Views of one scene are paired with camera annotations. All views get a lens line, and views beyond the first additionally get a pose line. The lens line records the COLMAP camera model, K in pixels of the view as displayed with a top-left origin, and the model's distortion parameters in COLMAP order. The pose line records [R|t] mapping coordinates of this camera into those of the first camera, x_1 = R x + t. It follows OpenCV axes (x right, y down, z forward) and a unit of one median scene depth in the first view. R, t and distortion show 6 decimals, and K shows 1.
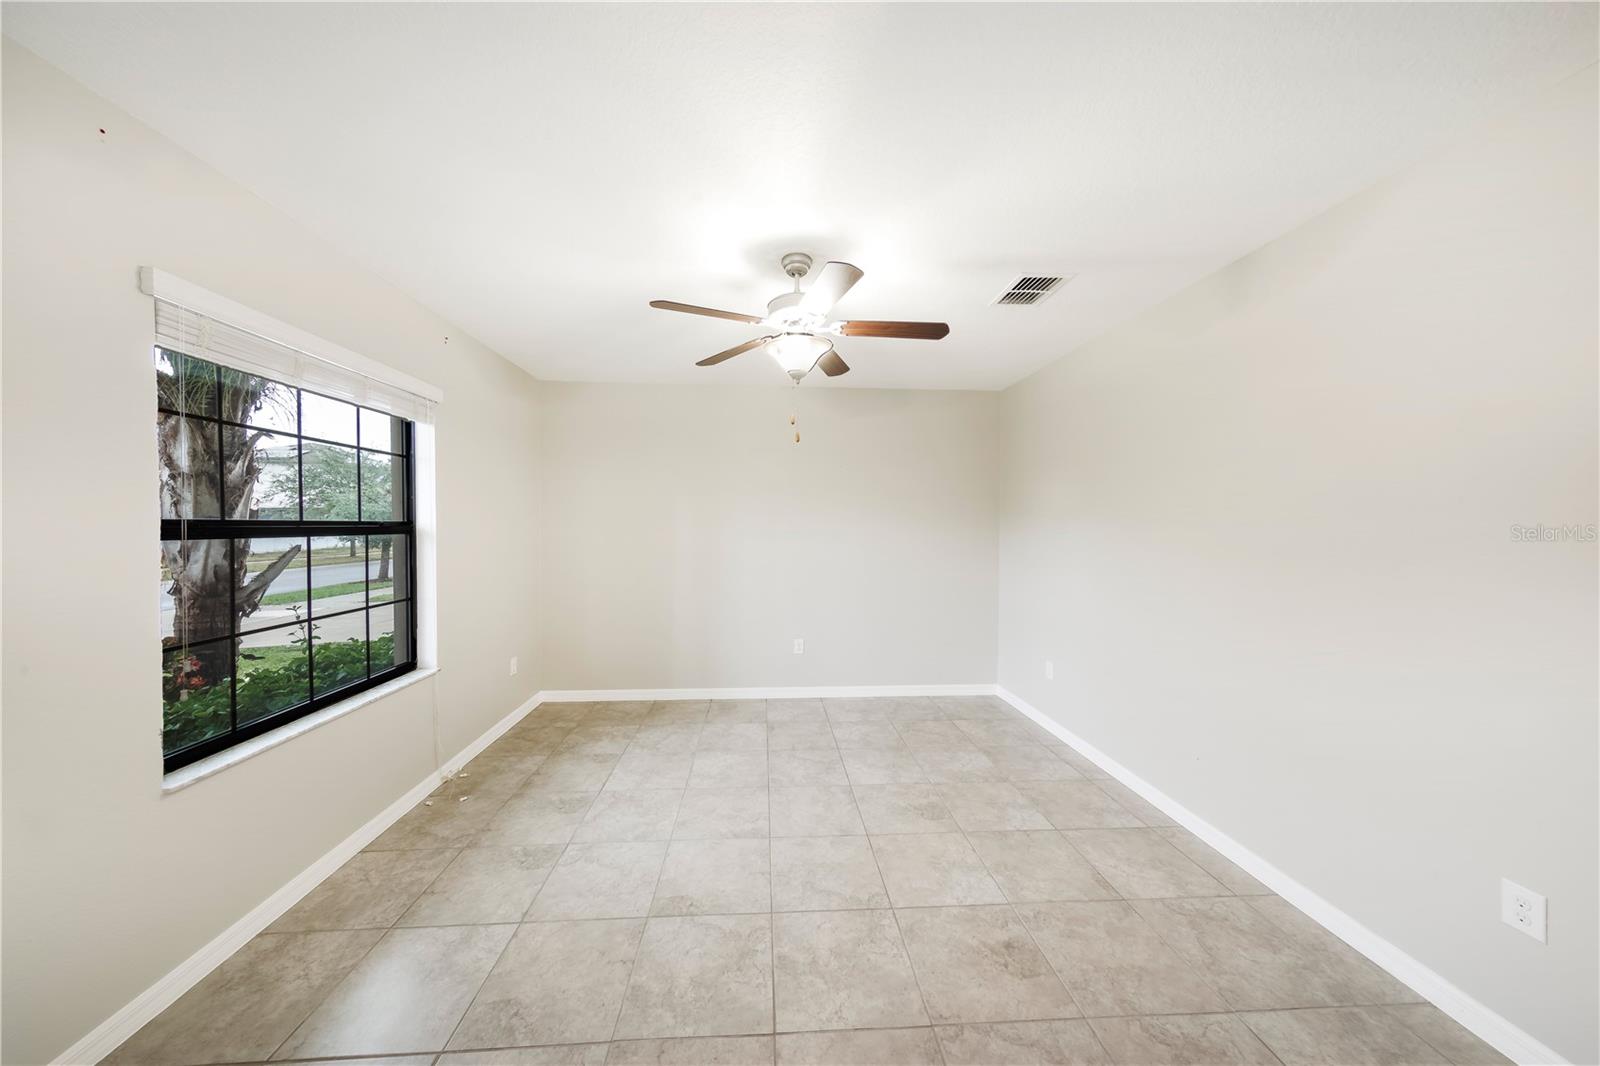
lens RADIAL K [[511.6, 0, 786.5], [0, 511.6, 525.9], [0, 0, 1]] dist [0.000131, 0.000143]
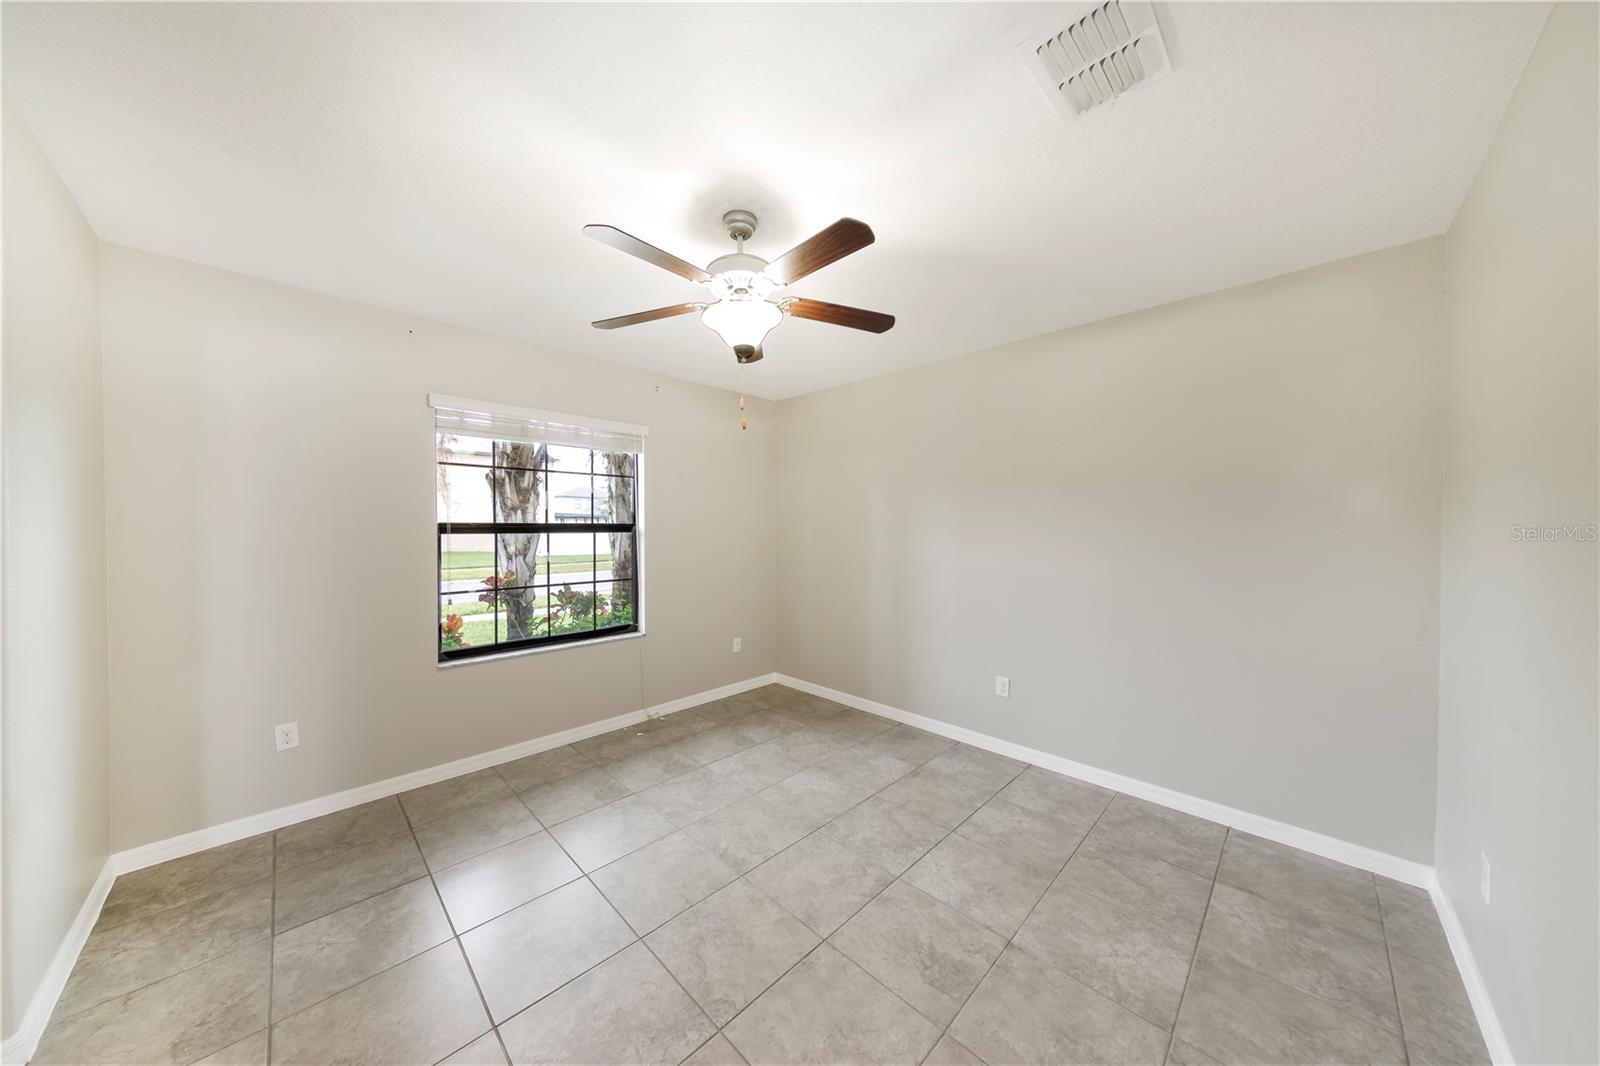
lens RADIAL K [[511.6, 0, 786.5], [0, 511.6, 525.9], [0, 0, 1]] dist [0.000131, 0.000143]
pose [[0.663983, -0.001249, -0.747747, 0.522040], [-0.002640, 0.999988, -0.004014, 0.001940], [0.747743, 0.004640, 0.663972, 0.352146]]
